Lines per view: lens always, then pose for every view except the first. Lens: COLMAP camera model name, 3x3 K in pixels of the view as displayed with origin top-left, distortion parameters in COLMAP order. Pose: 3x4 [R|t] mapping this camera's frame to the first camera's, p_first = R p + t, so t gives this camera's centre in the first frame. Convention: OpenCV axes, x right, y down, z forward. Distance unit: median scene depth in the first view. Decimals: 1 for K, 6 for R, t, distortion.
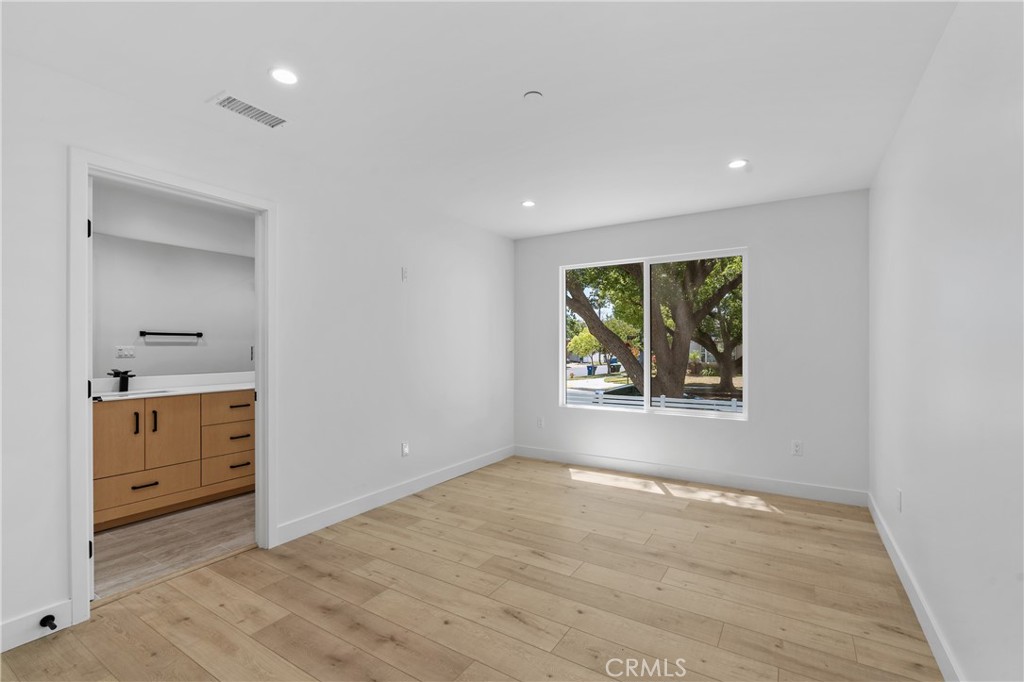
lens RADIAL K [[461.5, 0, 510.7], [0, 461.5, 348.0], [0, 0, 1]] dist [-0.006140, 0.001673]
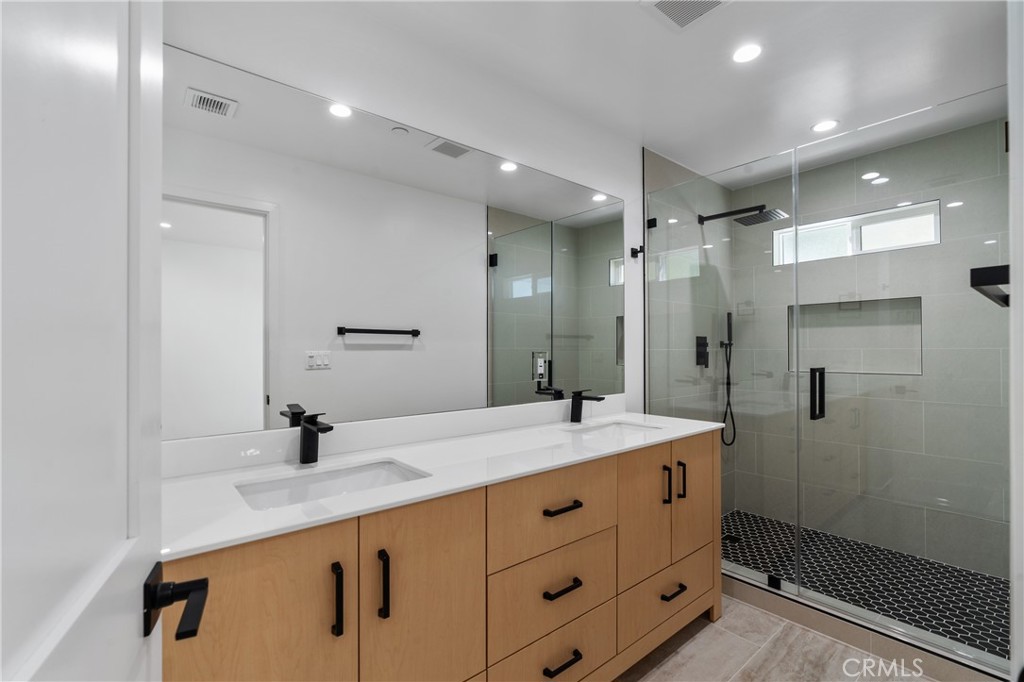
lens RADIAL K [[461.5, 0, 516.7], [0, 461.5, 344.3], [0, 0, 1]] dist [-0.006140, 0.001673]
pose [[0.955648, -0.005929, -0.294452, -0.499675], [0.001587, 0.999886, -0.014985, -0.004261], [0.294508, 0.013853, 0.955549, 0.608095]]
